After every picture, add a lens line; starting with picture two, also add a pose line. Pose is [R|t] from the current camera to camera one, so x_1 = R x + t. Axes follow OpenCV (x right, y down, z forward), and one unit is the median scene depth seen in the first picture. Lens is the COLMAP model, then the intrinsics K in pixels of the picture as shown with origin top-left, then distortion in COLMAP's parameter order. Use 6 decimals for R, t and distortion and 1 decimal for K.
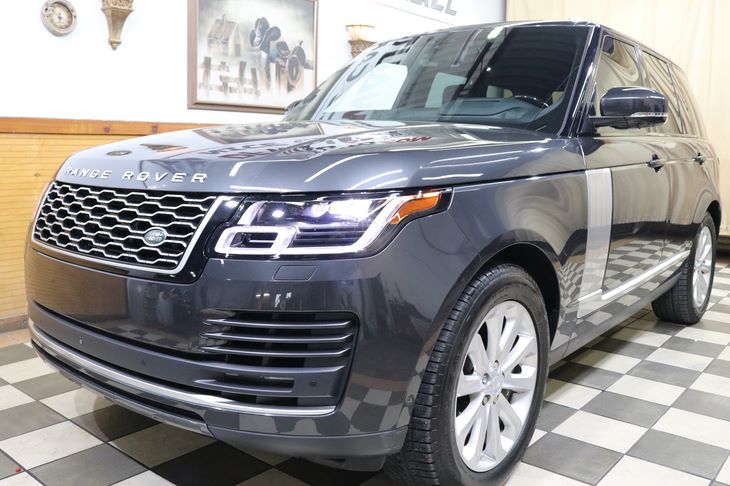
lens RADIAL K [[629.5, 0, 365.0], [0, 629.5, 243.0], [0, 0, 1]] dist [-0.179444, 0.165516]
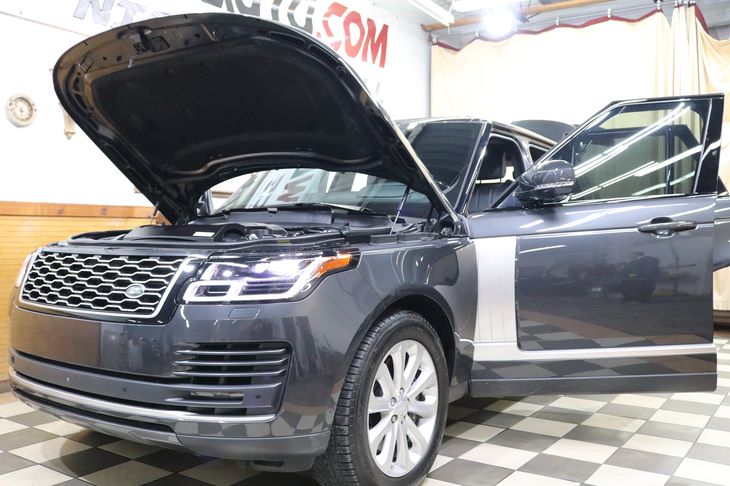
lens RADIAL K [[701.5, 0, 365.0], [0, 701.5, 243.0], [0, 0, 1]] dist [-0.142733, 0.020605]
pose [[0.996026, -0.012631, 0.088162, 0.016250], [0.024589, 0.990416, -0.135909, 0.096218], [-0.085601, 0.137536, 0.986791, -0.476970]]
